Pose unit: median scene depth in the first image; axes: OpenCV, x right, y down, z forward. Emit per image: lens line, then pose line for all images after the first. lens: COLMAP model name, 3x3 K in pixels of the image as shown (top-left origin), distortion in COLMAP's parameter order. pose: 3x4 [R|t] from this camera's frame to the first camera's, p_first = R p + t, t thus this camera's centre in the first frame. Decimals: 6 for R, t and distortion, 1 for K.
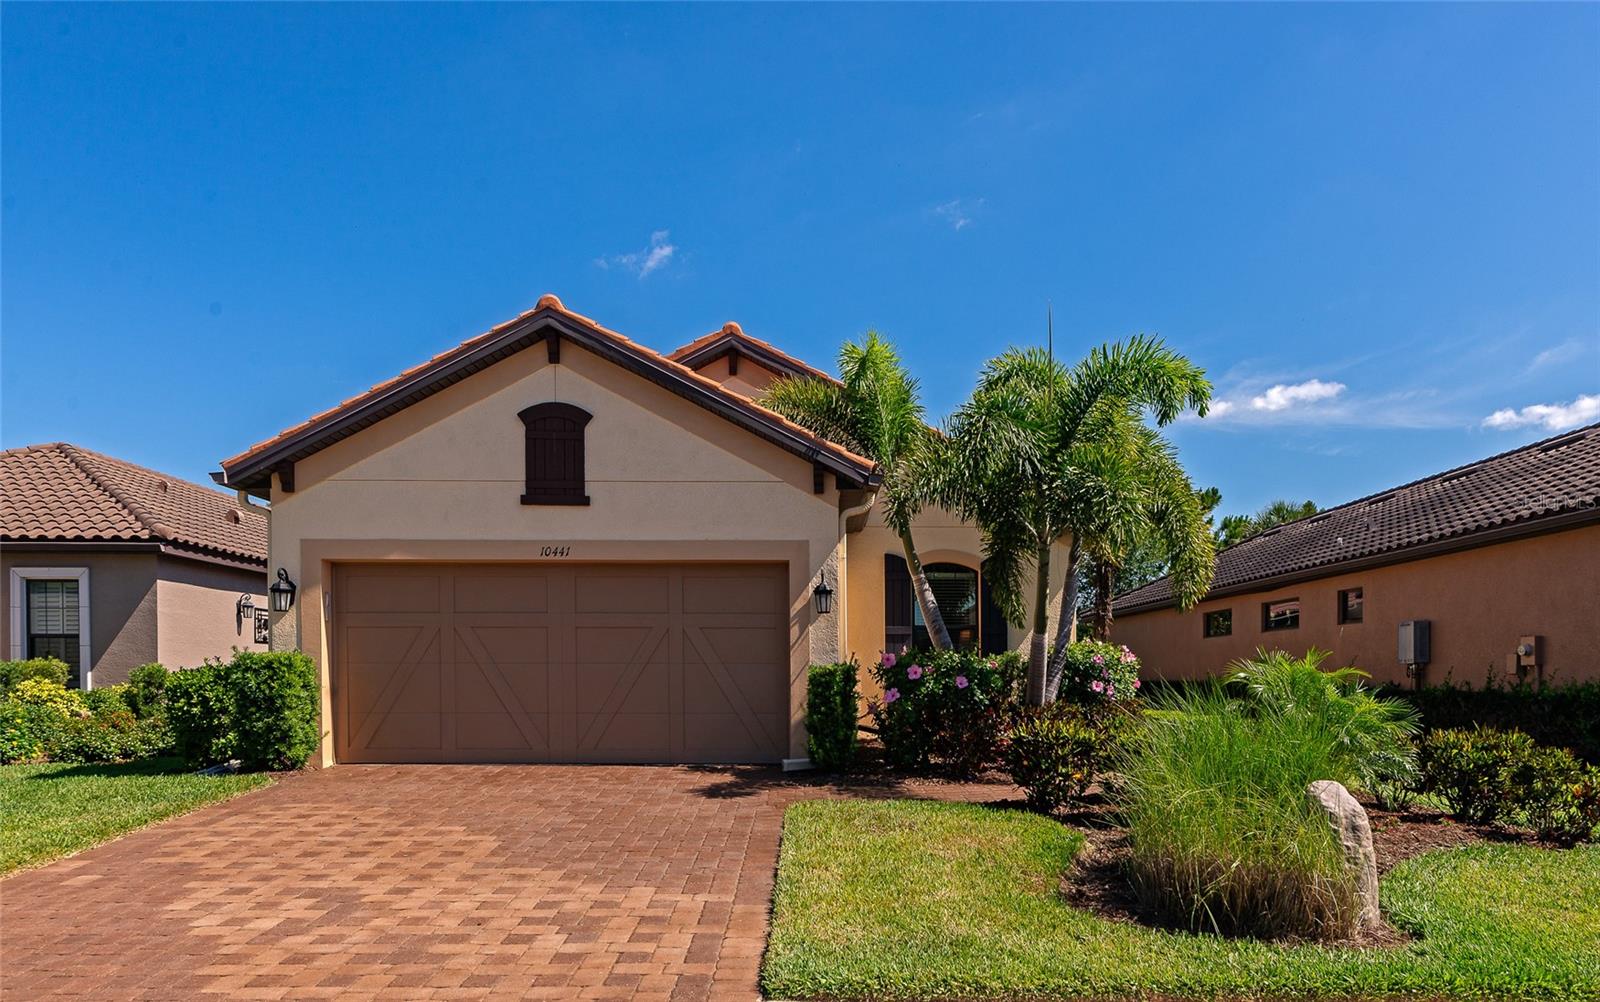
lens RADIAL K [[937.6, 0, 722.2], [0, 937.6, 657.9], [0, 0, 1]] dist [-0.002841, -0.001677]
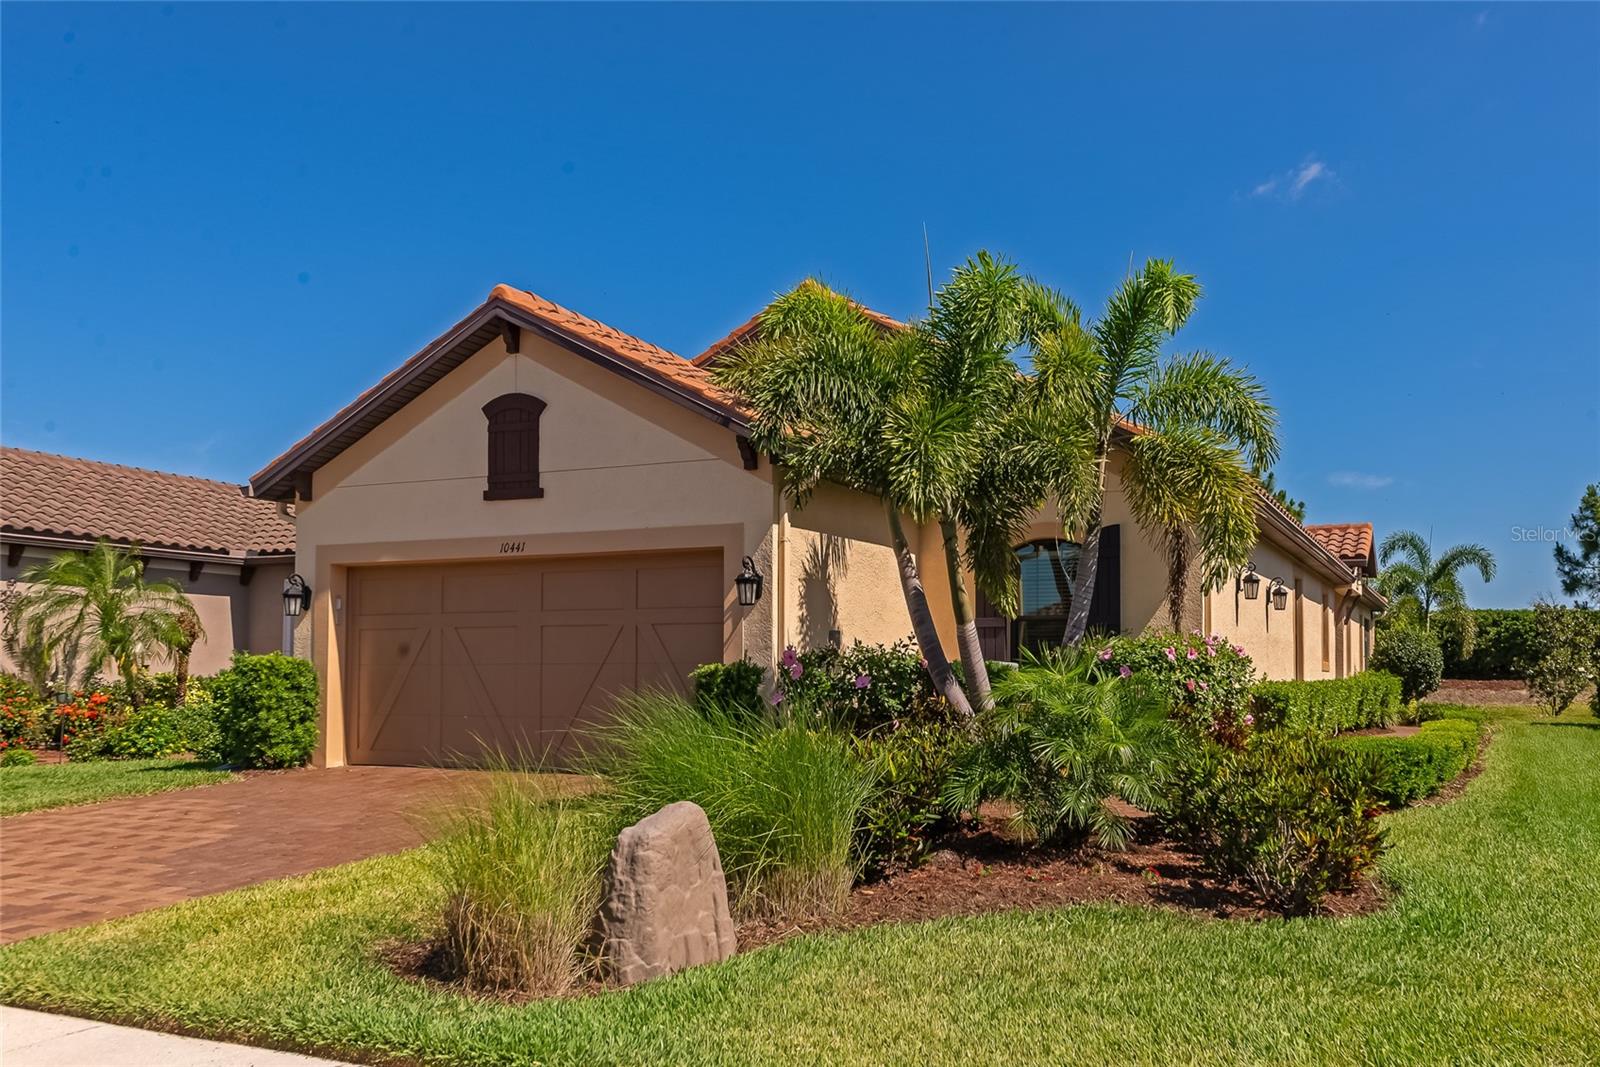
lens RADIAL K [[1083.1, 0, 839.9], [0, 1083.1, 612.3], [0, 0, 1]] dist [0.001884, -0.001796]
pose [[0.942847, -0.021785, -0.332513, 0.504681], [0.007465, 0.998991, -0.044284, 0.004348], [0.333142, 0.039271, 0.942059, 0.070330]]
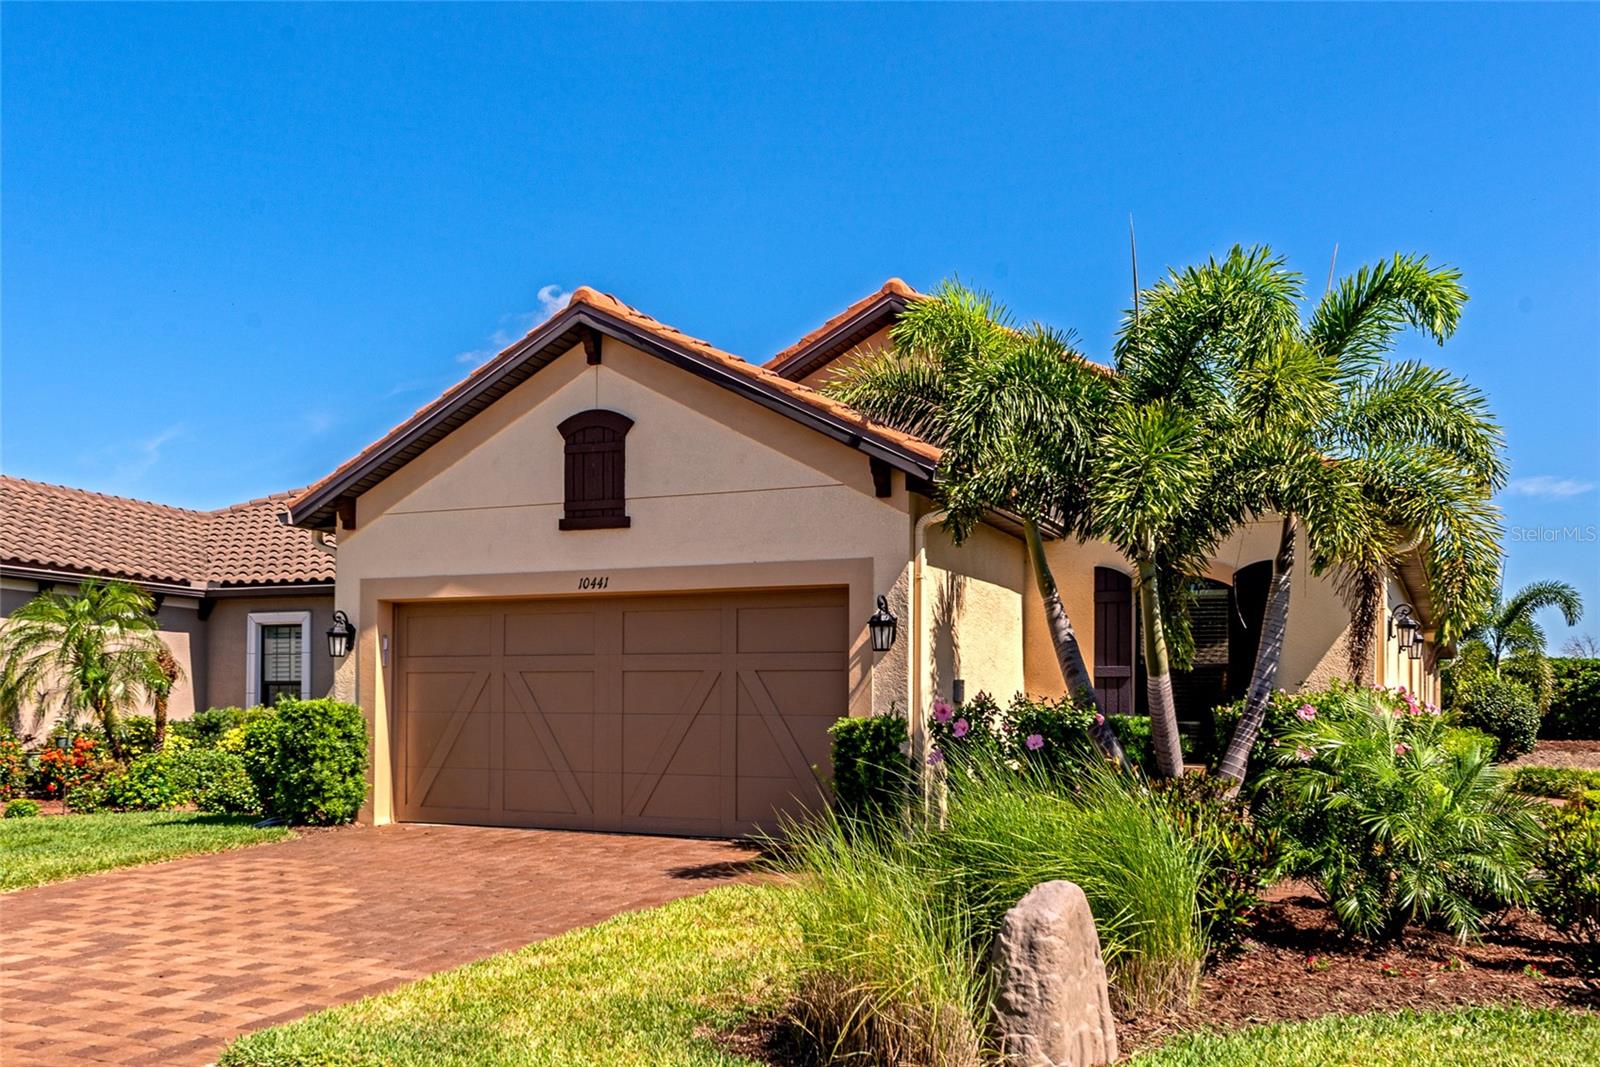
lens RADIAL K [[1222.3, 0, 717.6], [0, 1222.3, 680.7], [0, 0, 1]] dist [0.001490, 0.004098]
pose [[0.924374, -0.004423, -0.381461, 0.352206], [-0.004208, 0.999754, -0.021789, -0.000434], [0.381463, 0.021746, 0.924128, 0.013014]]
